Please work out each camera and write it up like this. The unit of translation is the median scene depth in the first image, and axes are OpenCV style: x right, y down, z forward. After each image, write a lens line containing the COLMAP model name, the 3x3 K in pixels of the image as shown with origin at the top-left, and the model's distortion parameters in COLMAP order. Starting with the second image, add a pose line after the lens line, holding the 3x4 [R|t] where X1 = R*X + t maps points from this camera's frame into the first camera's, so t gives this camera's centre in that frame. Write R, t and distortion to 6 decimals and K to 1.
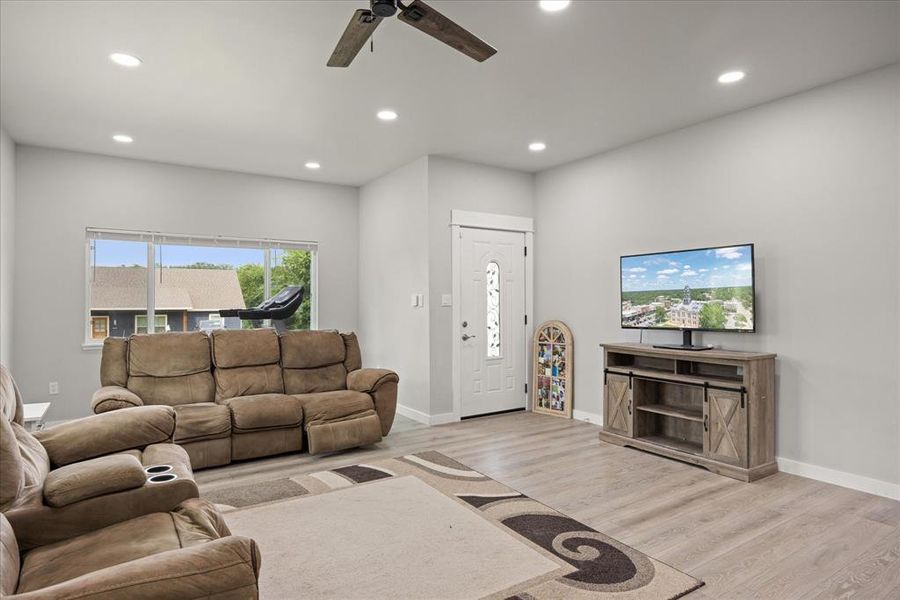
lens RADIAL K [[516.4, 0, 450.0], [0, 516.4, 300.0], [0, 0, 1]] dist [-0.001352, 0.000867]
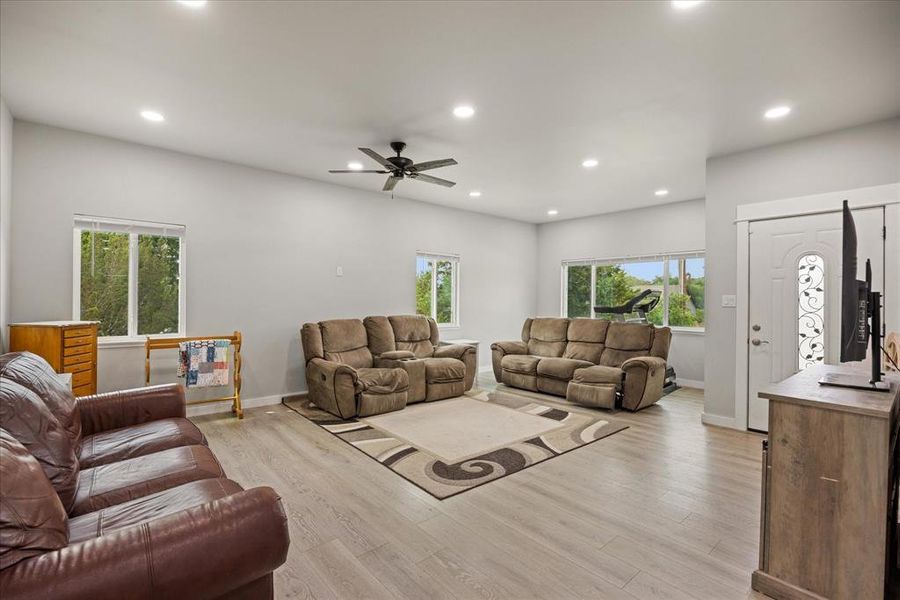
lens RADIAL K [[413.0, 0, 450.0], [0, 413.0, 300.0], [0, 0, 1]] dist [-0.002736, -0.000093]
pose [[0.121974, 0.000781, -0.992533, 1.008334], [-0.008244, 0.999966, -0.000227, 0.004015], [0.992499, 0.008211, 0.121976, 0.554337]]
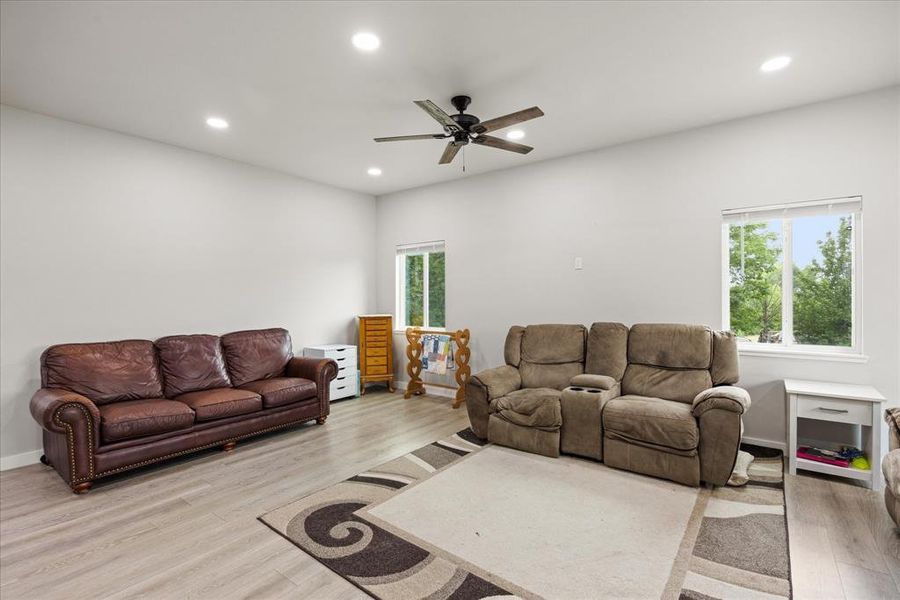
lens RADIAL K [[422.6, 0, 435.1], [0, 422.6, 299.4], [0, 0, 1]] dist [-0.010692, -0.000135]
pose [[-0.951527, 0.006746, -0.307491, 0.243888], [0.006515, 0.999977, 0.001777, 0.002151], [0.307496, -0.000313, -0.951549, 1.339300]]
